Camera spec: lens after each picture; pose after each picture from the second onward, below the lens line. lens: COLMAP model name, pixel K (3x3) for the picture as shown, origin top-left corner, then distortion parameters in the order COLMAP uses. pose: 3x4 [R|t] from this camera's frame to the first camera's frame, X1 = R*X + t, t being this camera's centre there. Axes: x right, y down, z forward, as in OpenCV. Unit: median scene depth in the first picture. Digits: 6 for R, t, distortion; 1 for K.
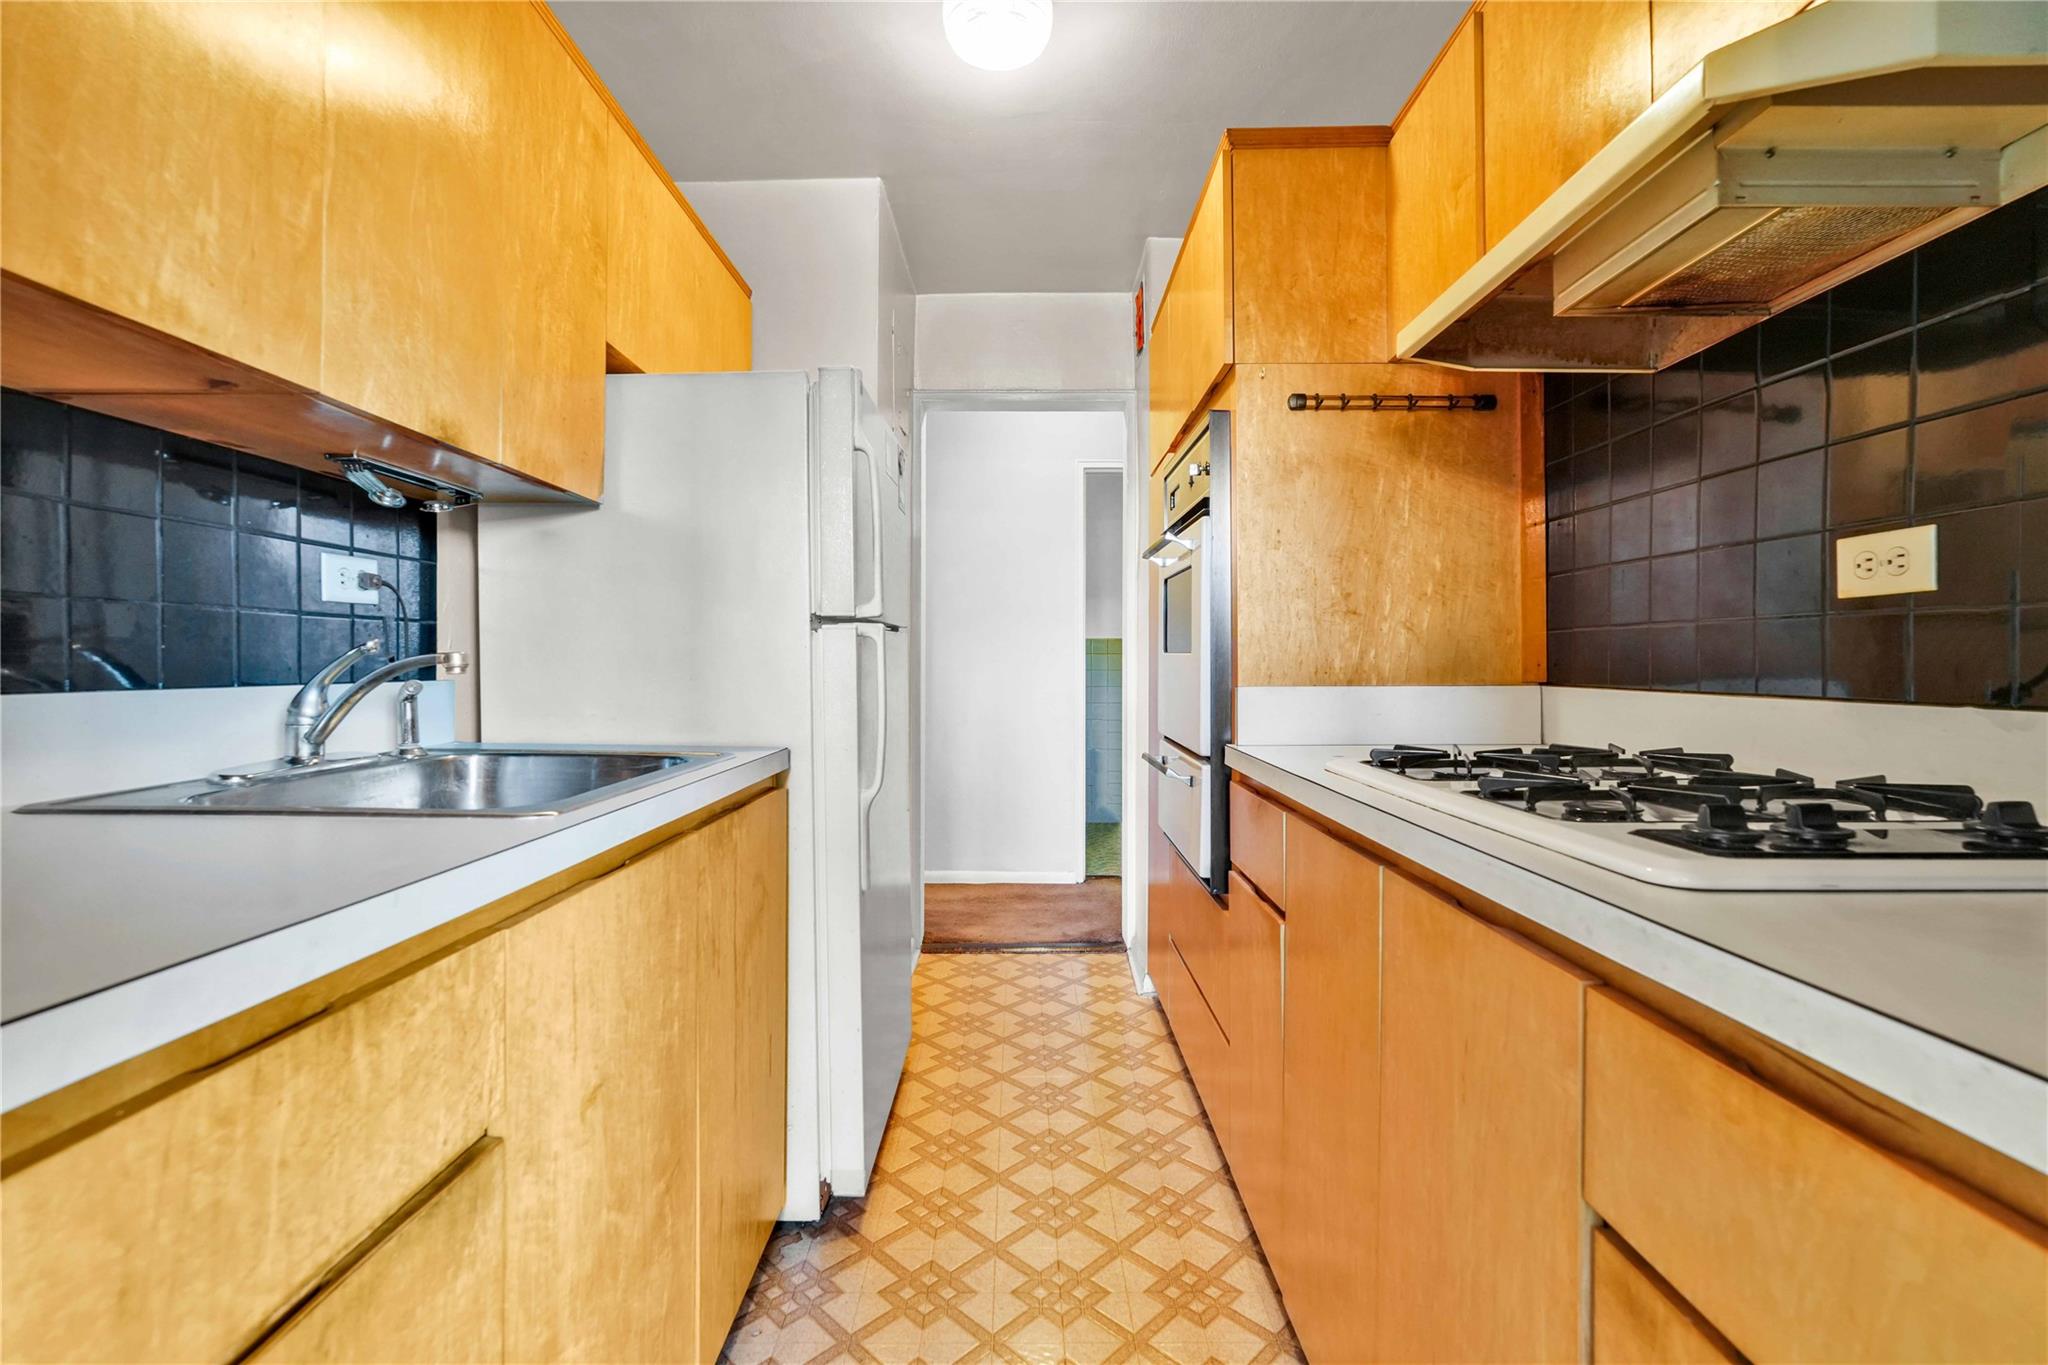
lens RADIAL K [[893.4, 0, 1021.4], [0, 893.4, 647.0], [0, 0, 1]] dist [-0.015647, 0.010652]
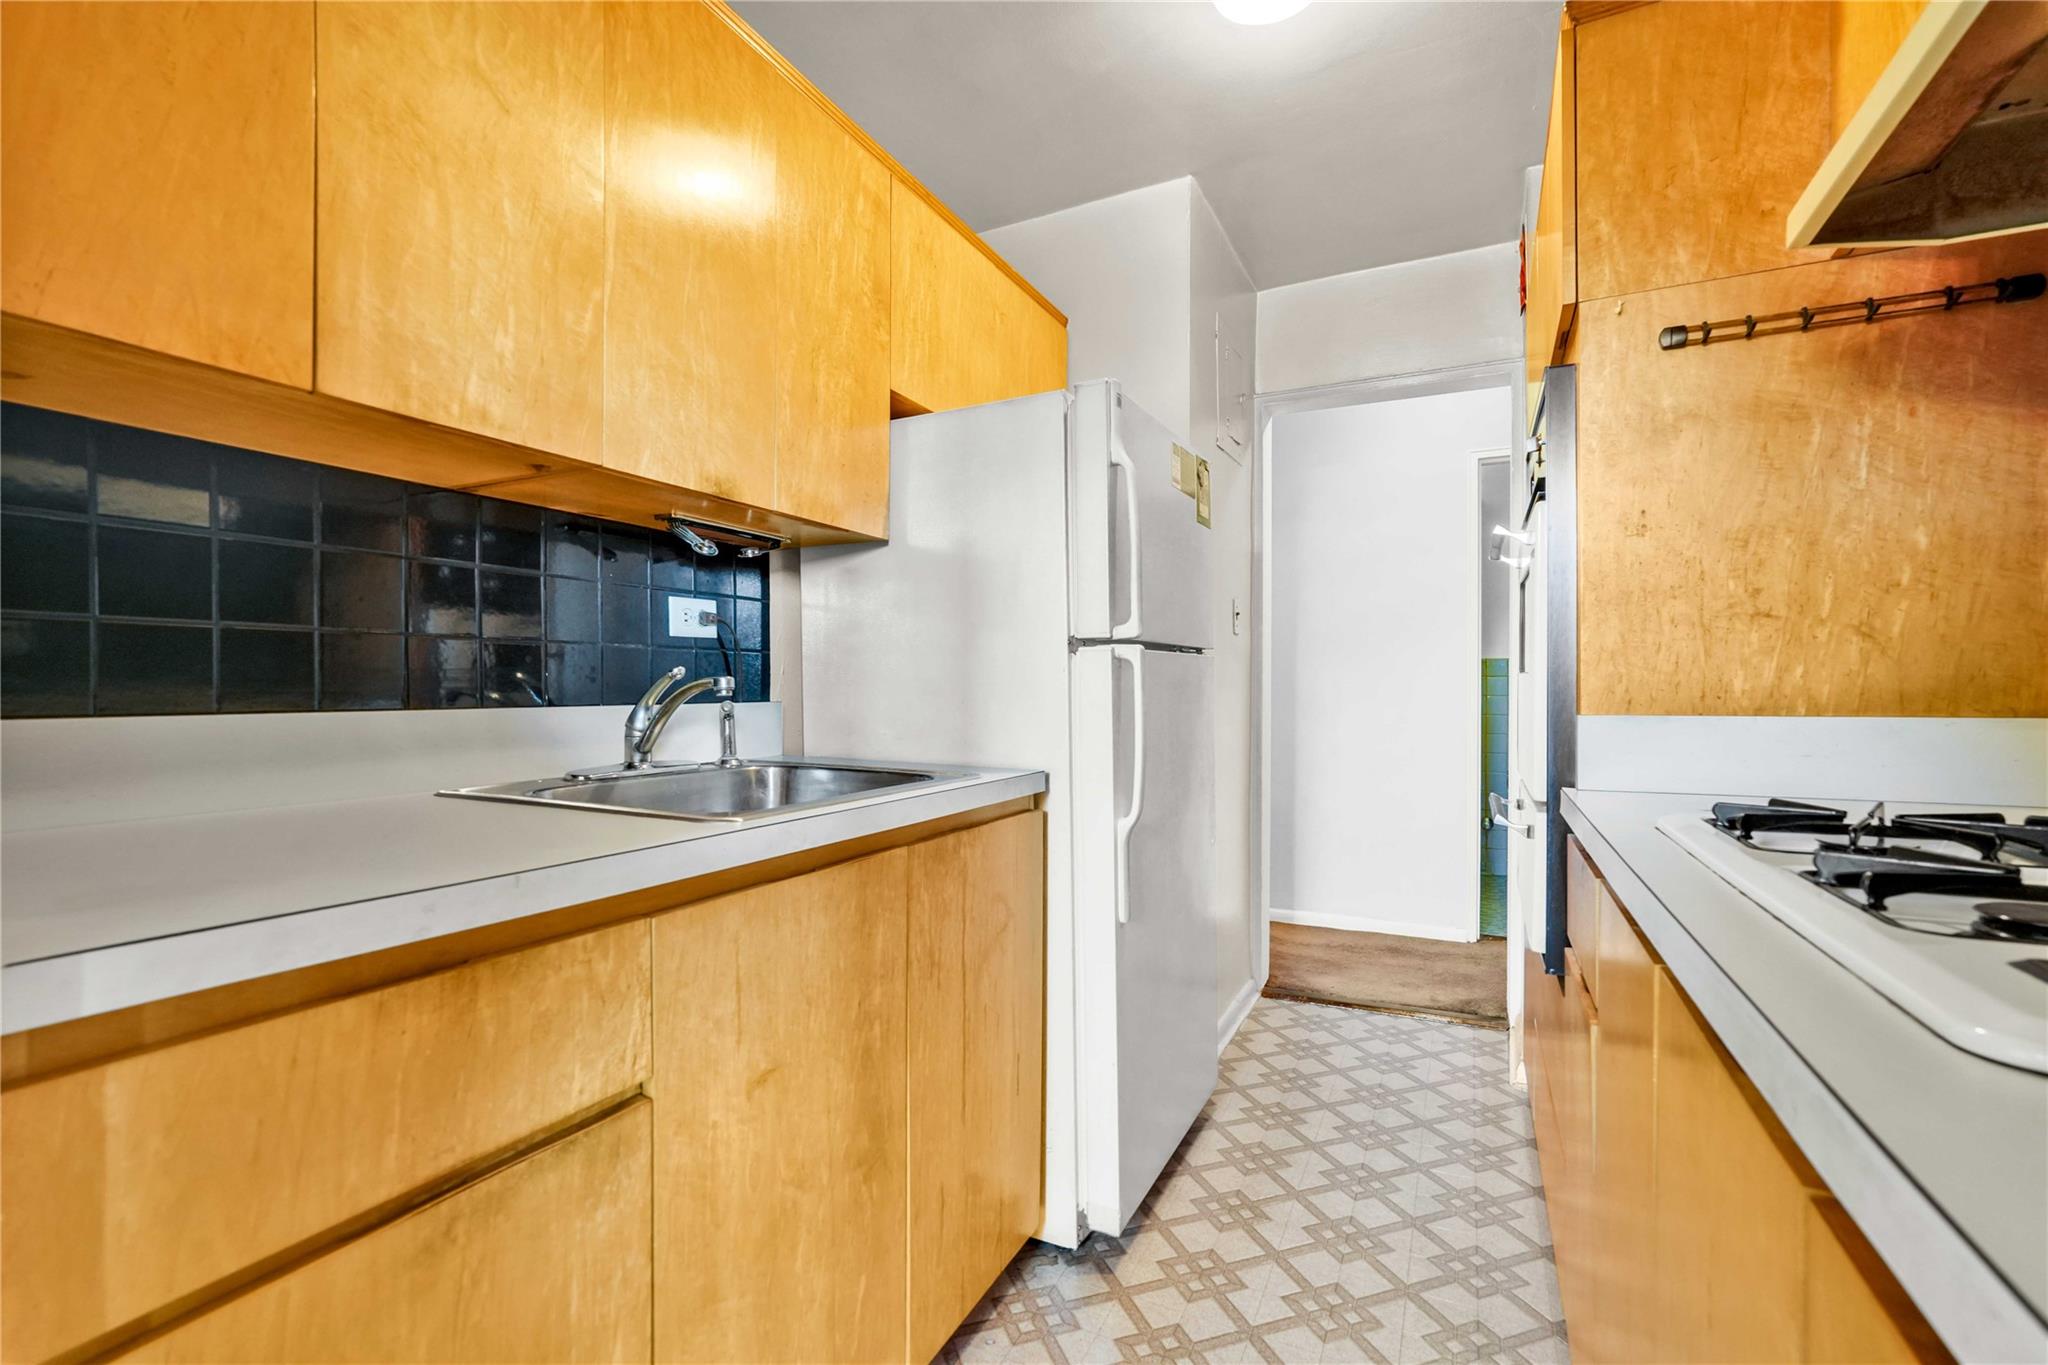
lens RADIAL K [[910.2, 0, 1019.4], [0, 910.2, 681.5], [0, 0, 1]] dist [-0.010839, 0.008257]
pose [[0.899008, -0.004927, -0.437905, 0.166662], [0.009719, 0.999915, 0.008704, 0.003696], [0.437825, -0.012081, 0.898979, 0.074656]]
